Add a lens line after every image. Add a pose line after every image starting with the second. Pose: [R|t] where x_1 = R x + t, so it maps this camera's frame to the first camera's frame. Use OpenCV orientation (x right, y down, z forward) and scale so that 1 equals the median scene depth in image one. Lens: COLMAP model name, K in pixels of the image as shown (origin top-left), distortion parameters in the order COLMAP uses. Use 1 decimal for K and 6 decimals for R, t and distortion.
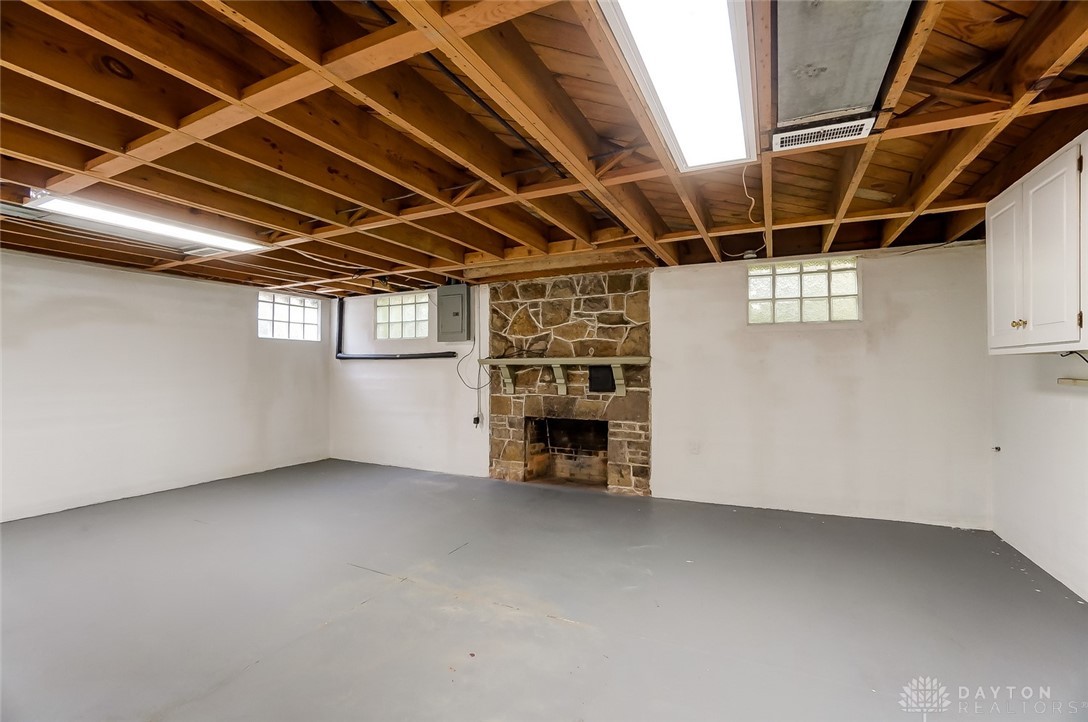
lens RADIAL K [[477.8, 0, 544.0], [0, 477.8, 361.0], [0, 0, 1]] dist [-0.065721, 0.024843]
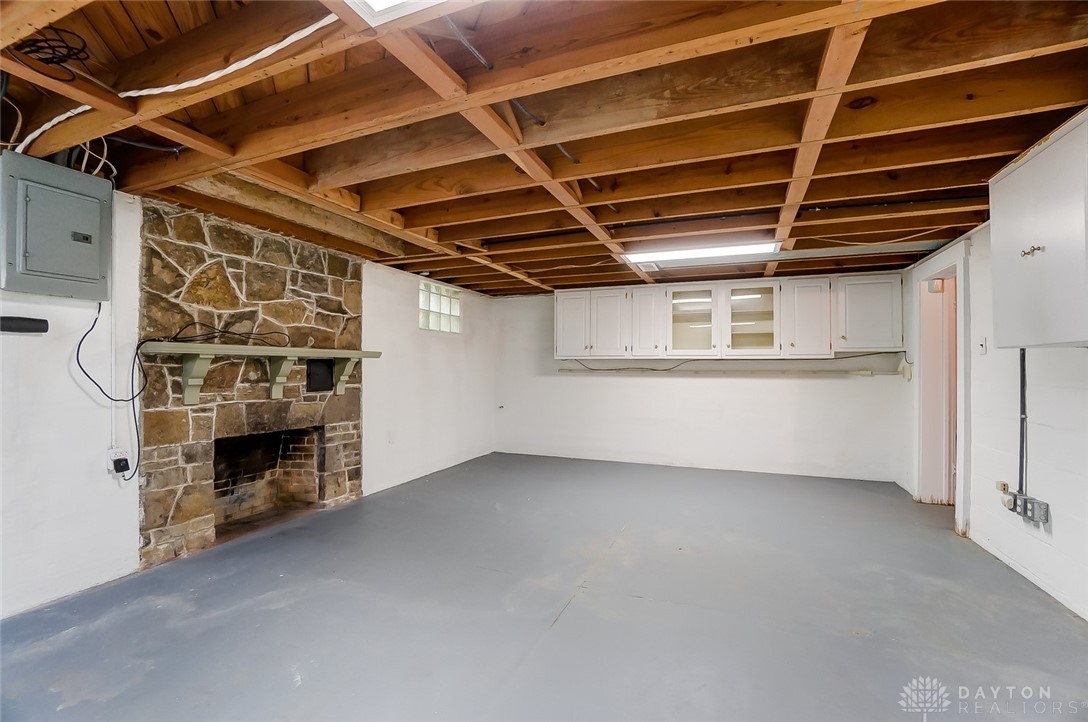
lens RADIAL K [[477.8, 0, 544.0], [0, 477.8, 361.0], [0, 0, 1]] dist [-0.065721, 0.024843]
pose [[-0.062161, 0.015917, 0.997939, -0.682829], [-0.017606, 0.999700, -0.017042, 0.018521], [-0.997911, -0.018629, -0.061862, 0.629508]]
